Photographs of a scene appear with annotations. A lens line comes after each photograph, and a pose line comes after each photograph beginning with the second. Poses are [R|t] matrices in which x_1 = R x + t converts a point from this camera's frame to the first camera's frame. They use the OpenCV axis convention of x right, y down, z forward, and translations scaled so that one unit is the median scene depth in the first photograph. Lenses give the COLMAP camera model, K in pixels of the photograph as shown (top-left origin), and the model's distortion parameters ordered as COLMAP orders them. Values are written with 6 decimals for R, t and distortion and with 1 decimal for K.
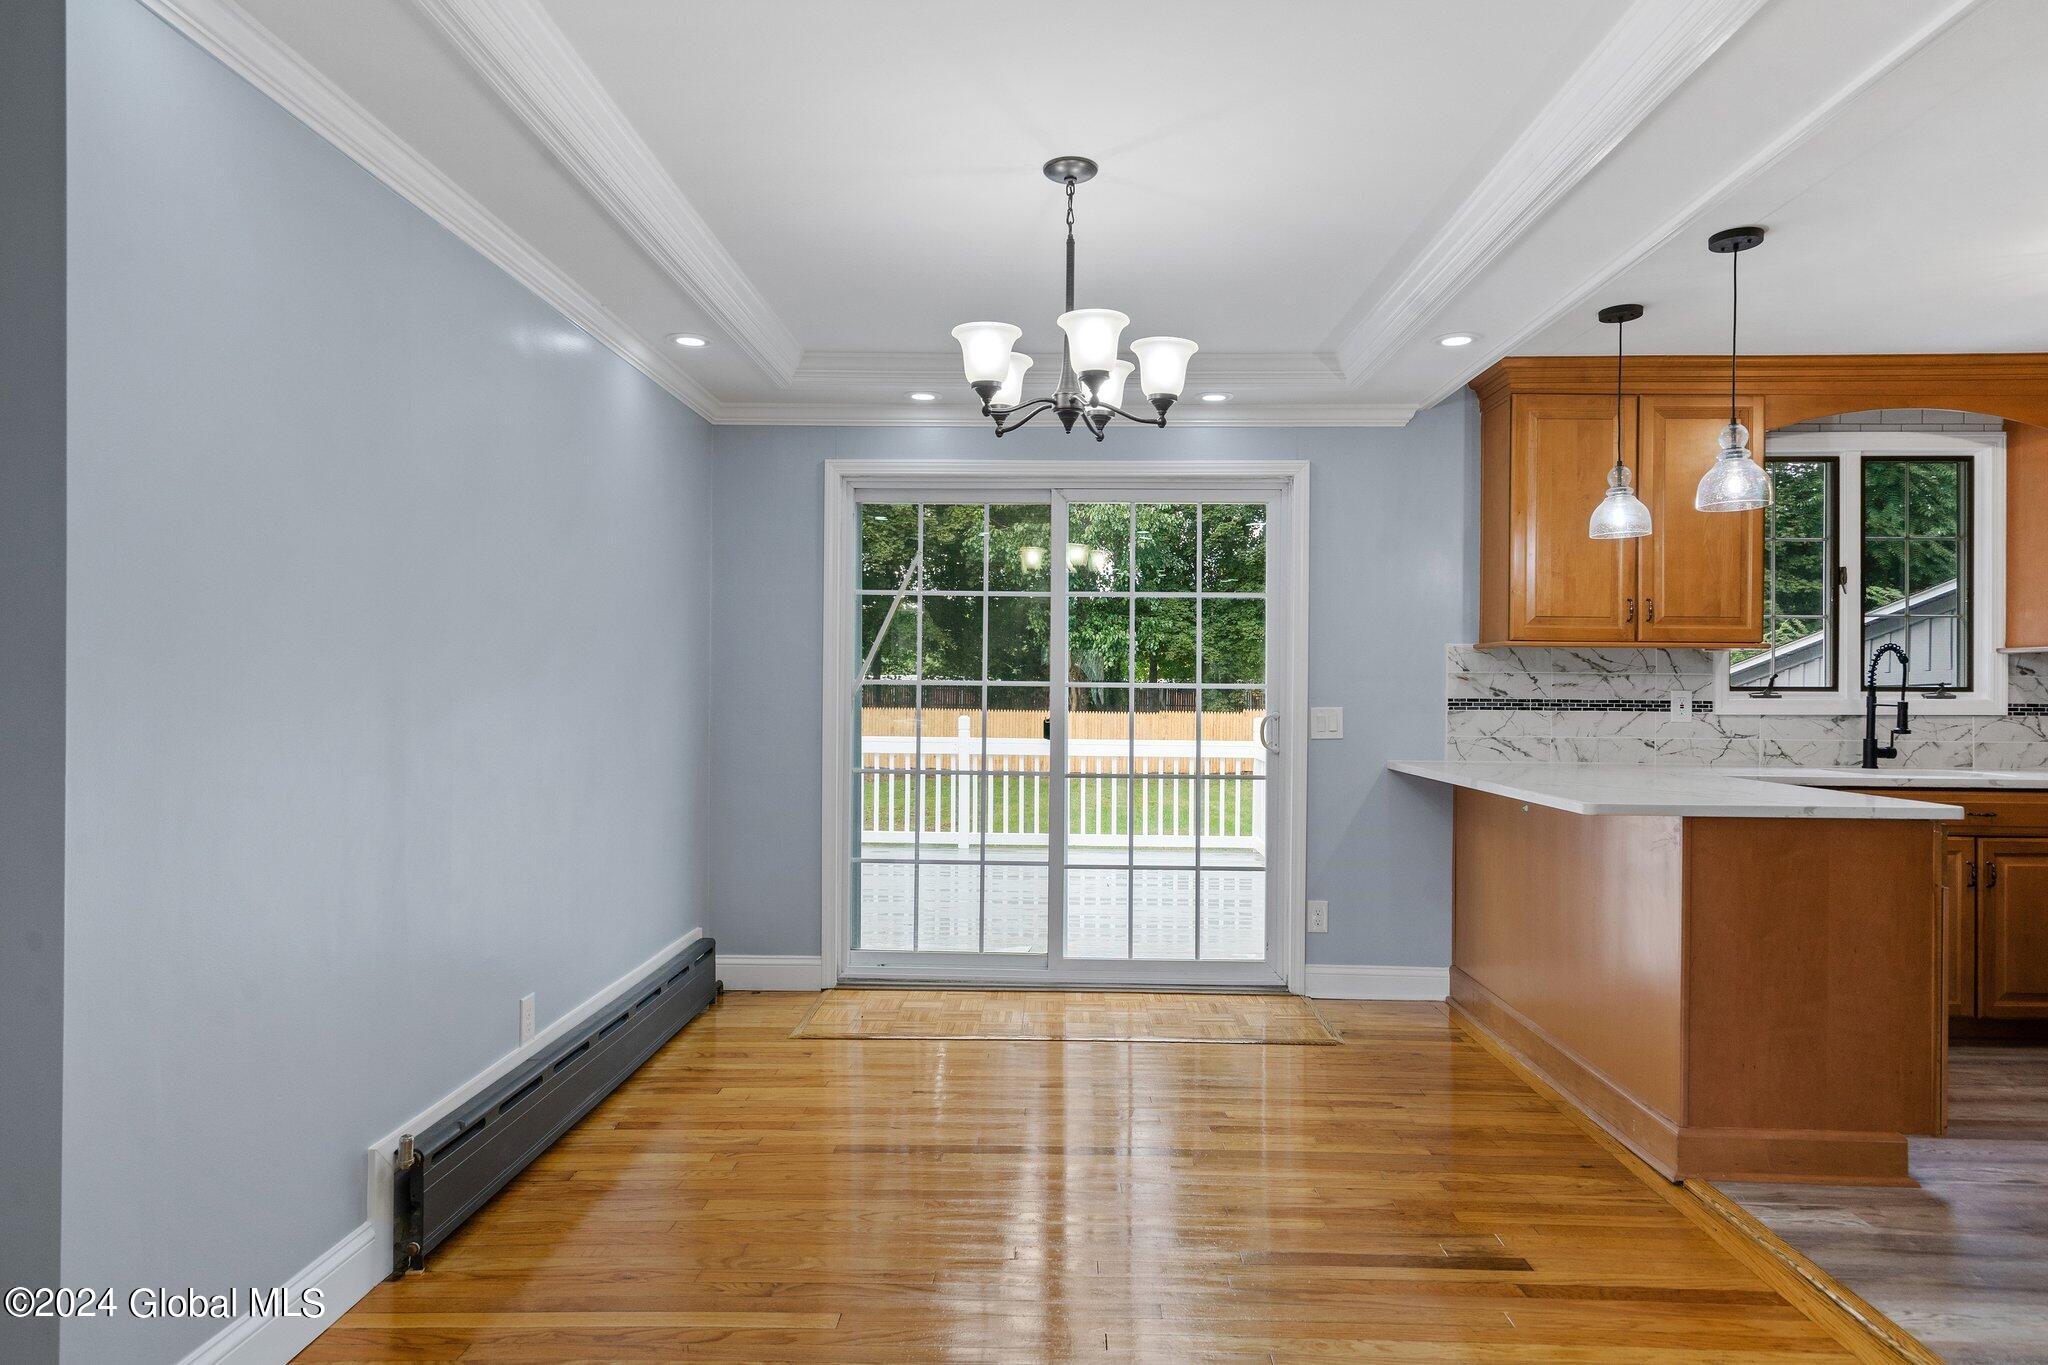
lens RADIAL K [[1225.2, 0, 1025.0], [0, 1225.2, 673.8], [0, 0, 1]] dist [0.003415, 0.003159]
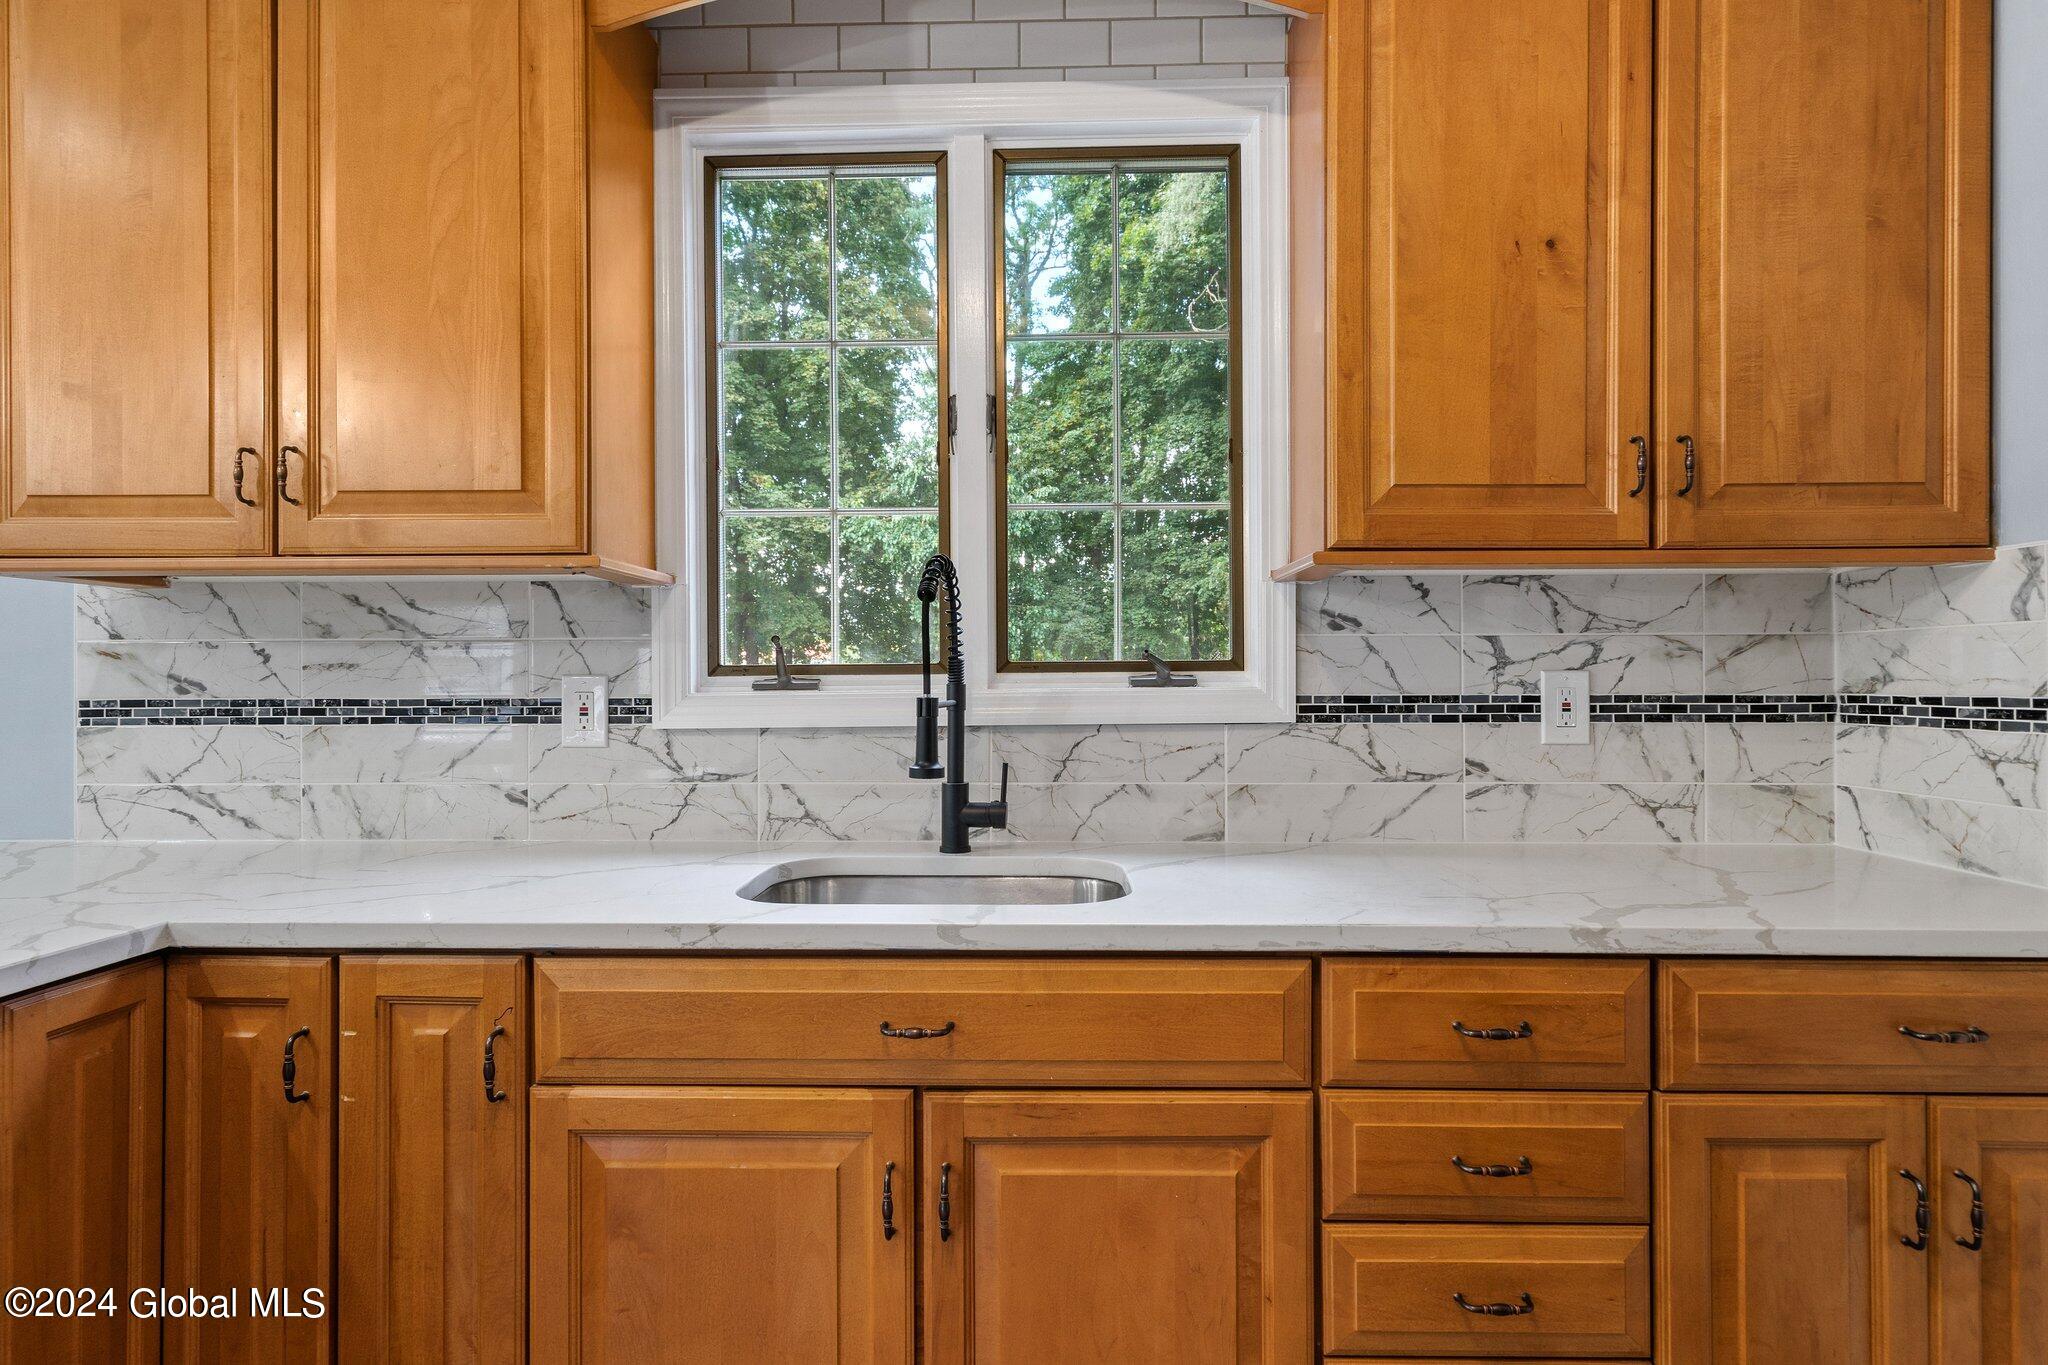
lens RADIAL K [[1126.4, 0, 1032.8], [0, 1126.4, 680.0], [0, 0, 1]] dist [0.009853, -0.003477]
pose [[0.999909, -0.012764, 0.004259, 0.695972], [0.012705, 0.999828, 0.013544, 0.011595], [-0.004431, -0.013488, 0.999899, 0.590610]]
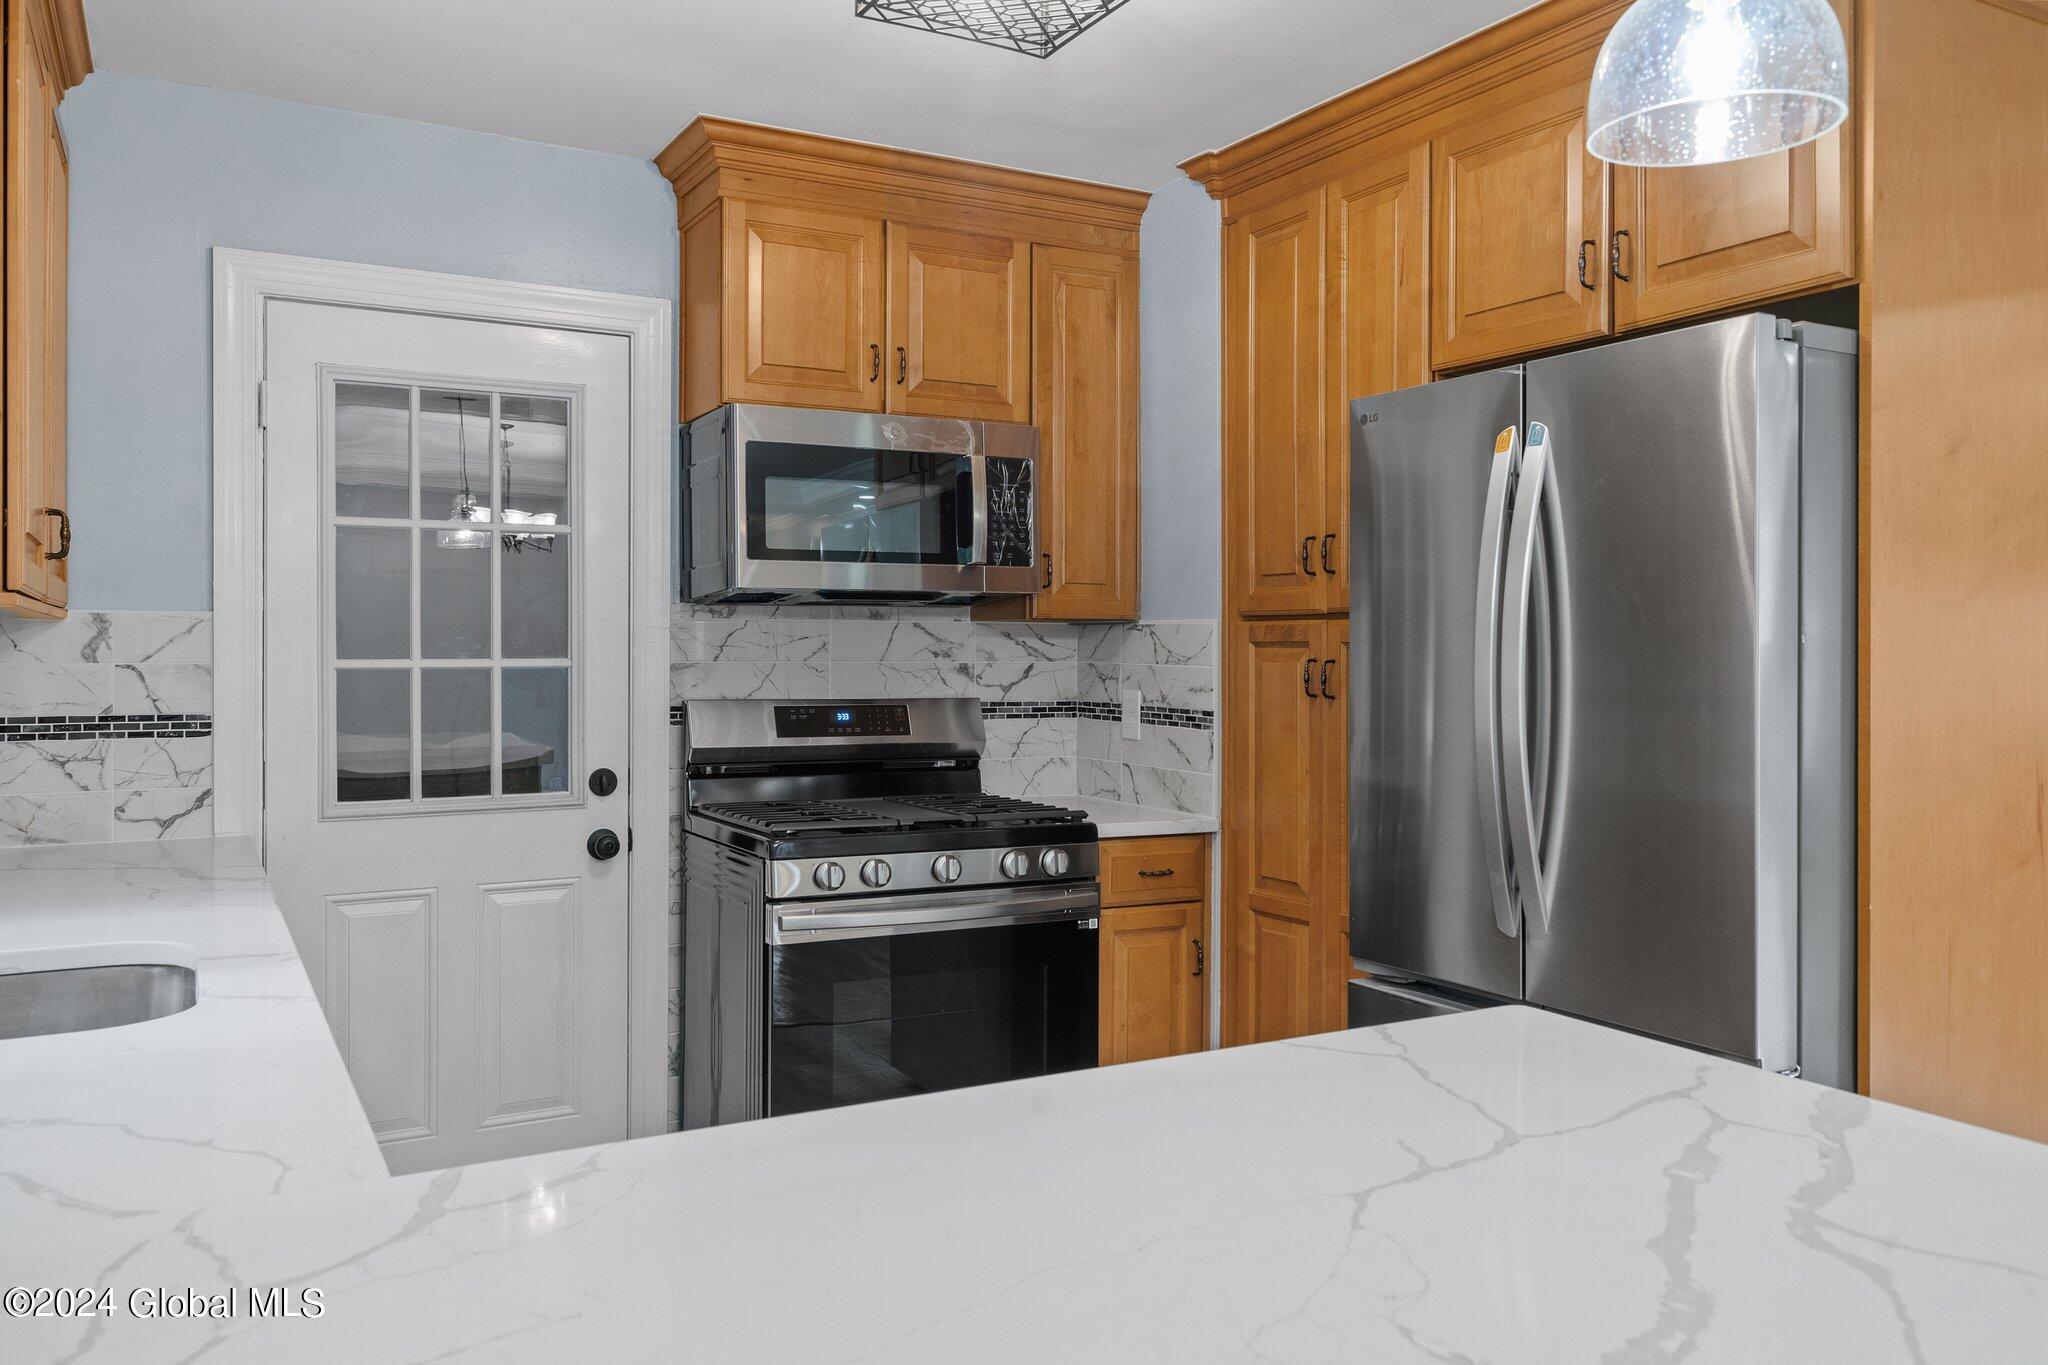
lens RADIAL K [[1558.1, 0, 1042.5], [0, 1558.1, 656.3], [0, 0, 1]] dist [0.003704, 0.006151]
pose [[-0.508543, -0.010972, 0.860967, 0.224301], [-0.018499, 0.999827, 0.001814, -0.008378], [-0.860838, -0.015005, -0.508658, 0.899680]]
